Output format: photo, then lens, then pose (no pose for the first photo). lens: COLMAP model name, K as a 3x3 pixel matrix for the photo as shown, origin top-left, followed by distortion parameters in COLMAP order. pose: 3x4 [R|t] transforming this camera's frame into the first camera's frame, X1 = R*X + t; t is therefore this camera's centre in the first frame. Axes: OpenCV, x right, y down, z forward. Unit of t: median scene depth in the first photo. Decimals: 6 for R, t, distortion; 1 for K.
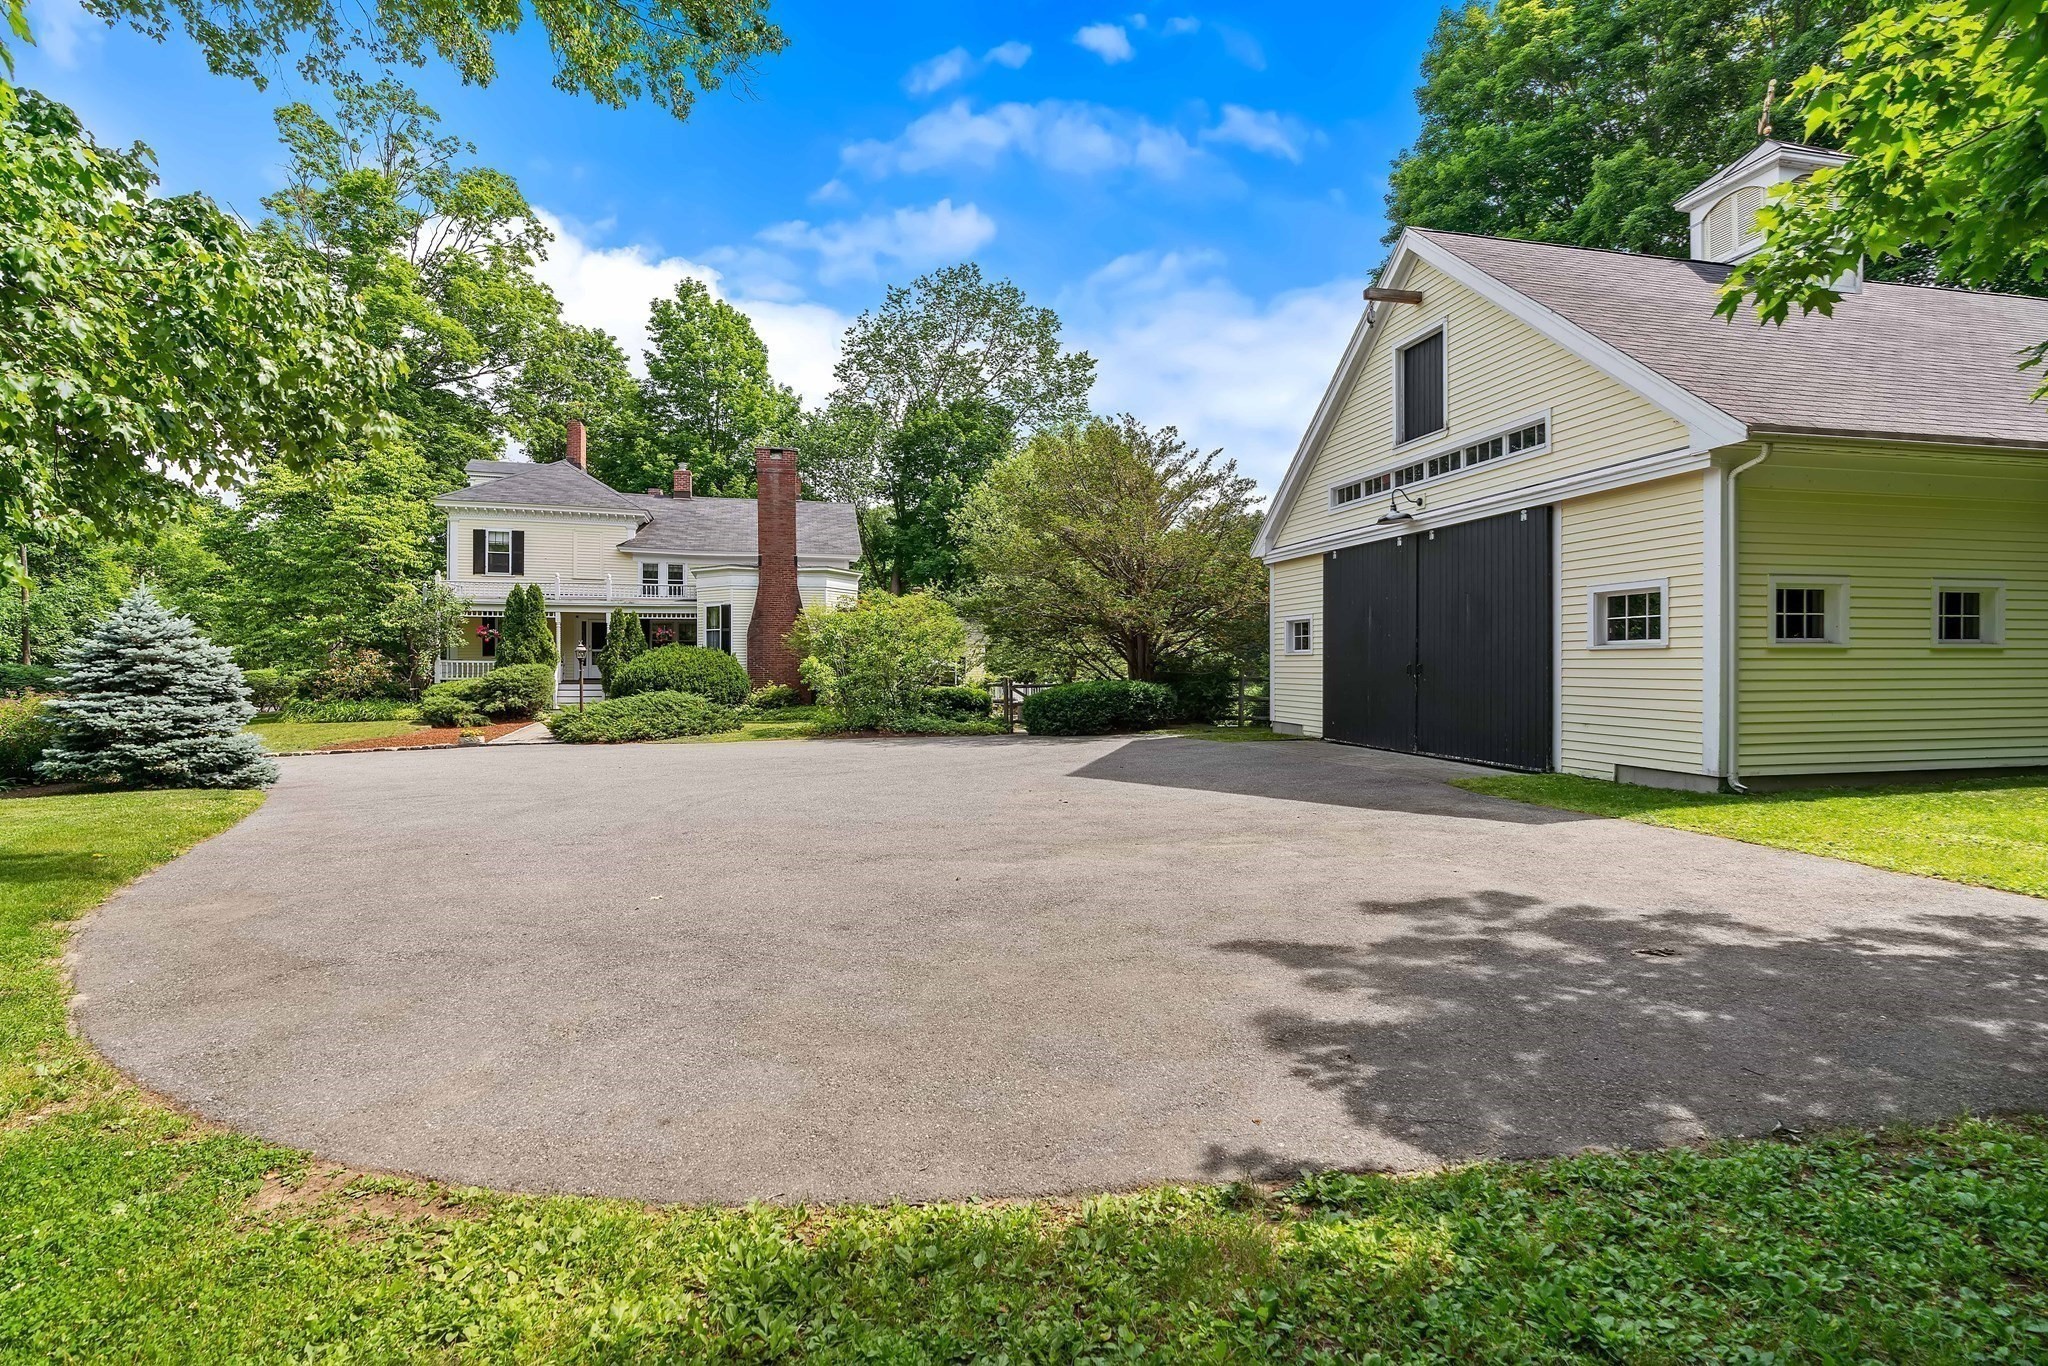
lens RADIAL K [[925.0, 0, 1027.6], [0, 925.0, 675.1], [0, 0, 1]] dist [0.000968, 0.000367]
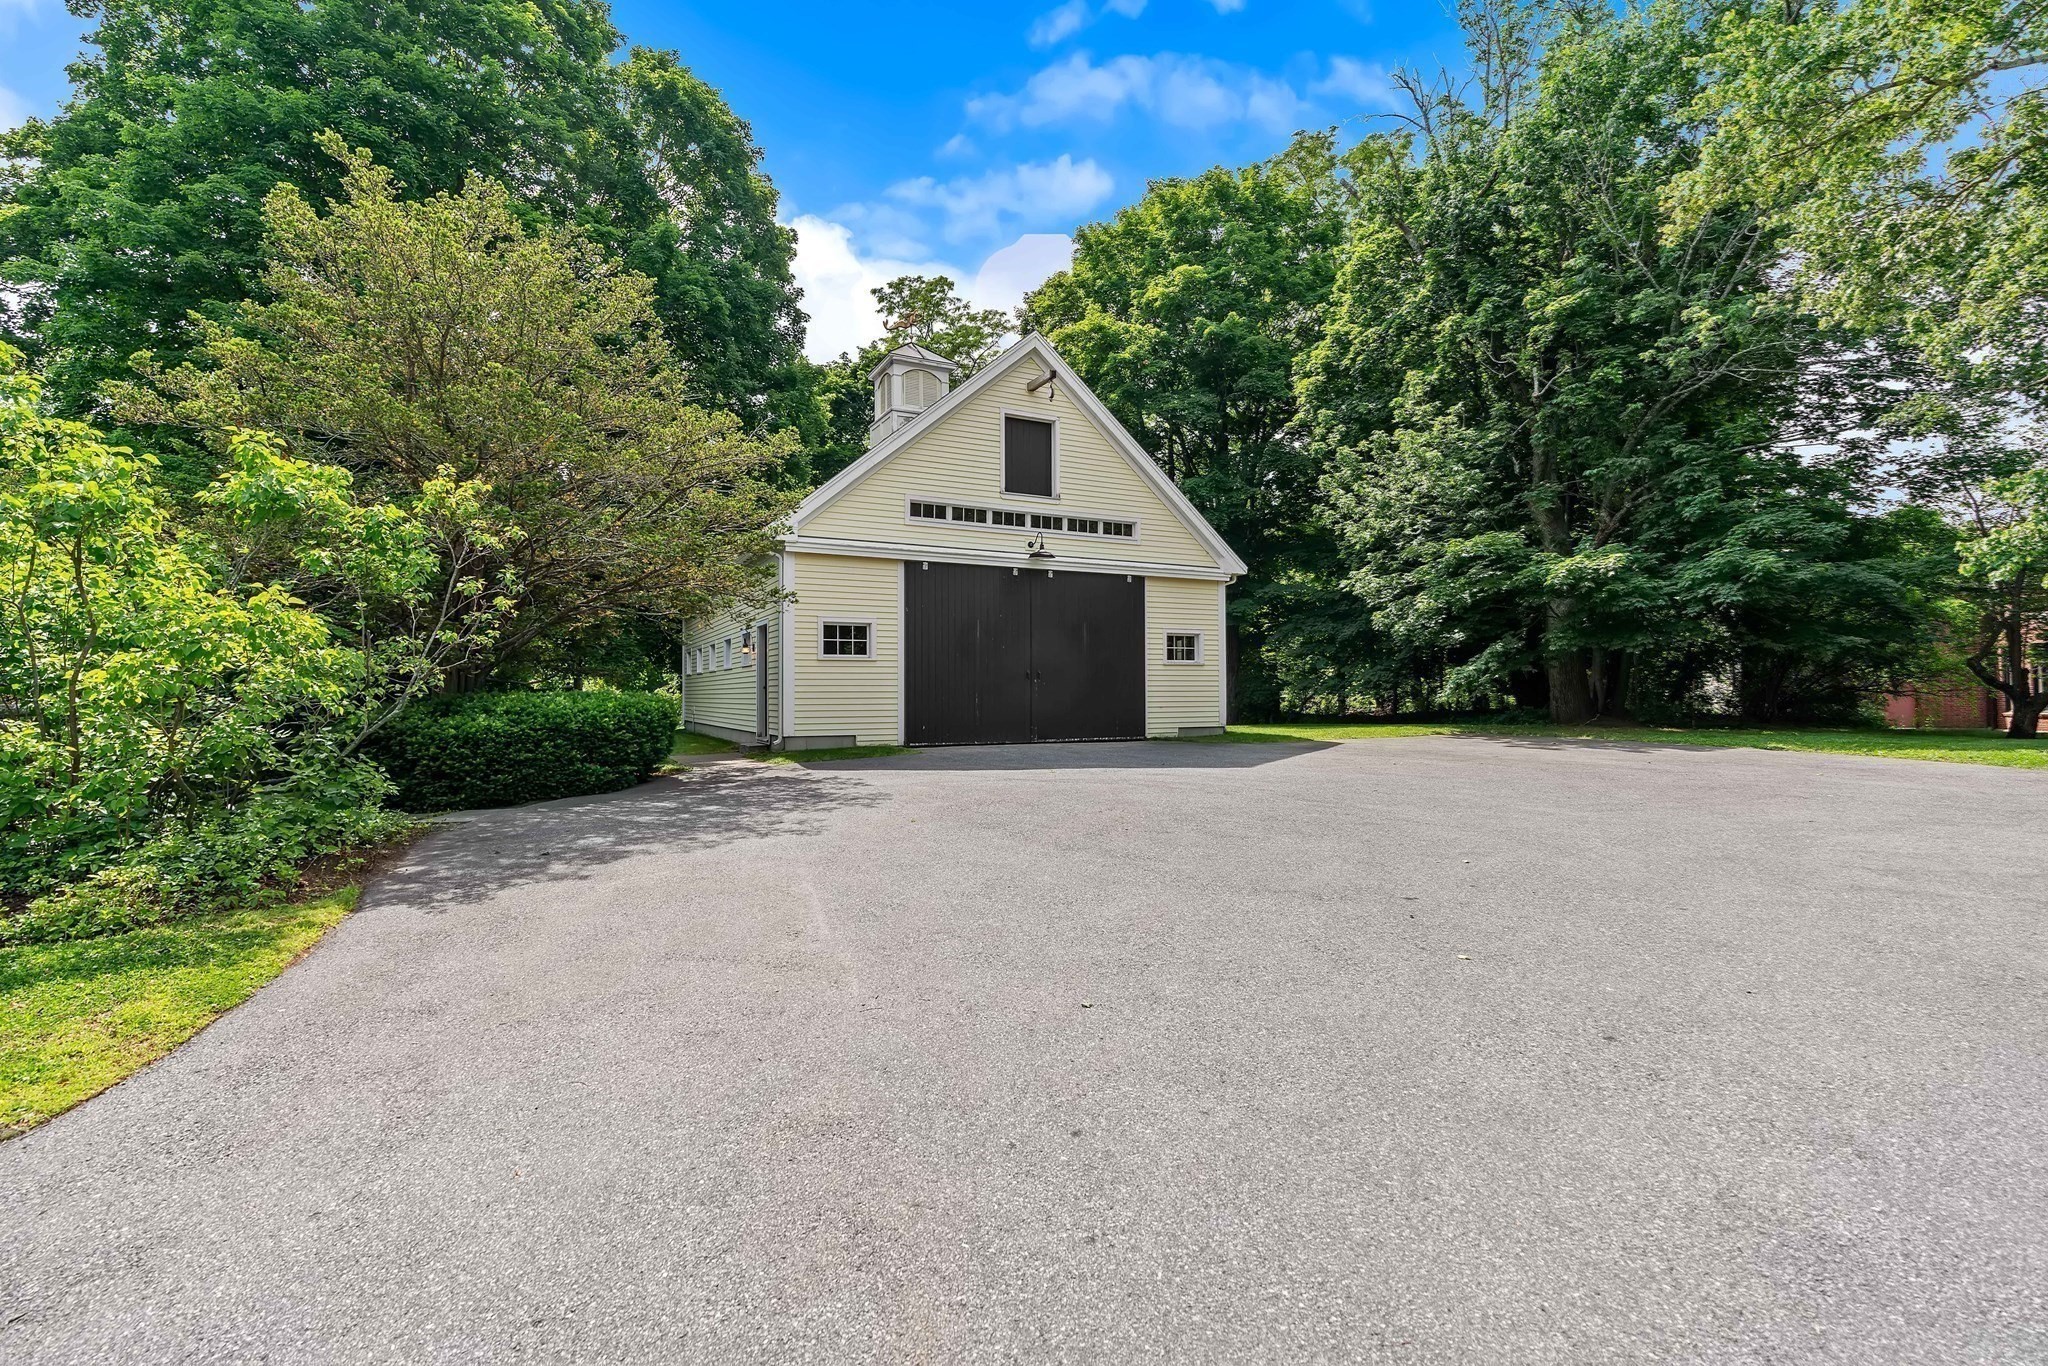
lens RADIAL K [[925.0, 0, 1028.8], [0, 925.0, 682.3], [0, 0, 1]] dist [0.000968, 0.000367]
pose [[-0.241313, 0.004442, 0.970437, -0.872801], [0.012254, 0.999924, -0.001530, 0.005303], [-0.970370, 0.011523, -0.241349, 1.401901]]
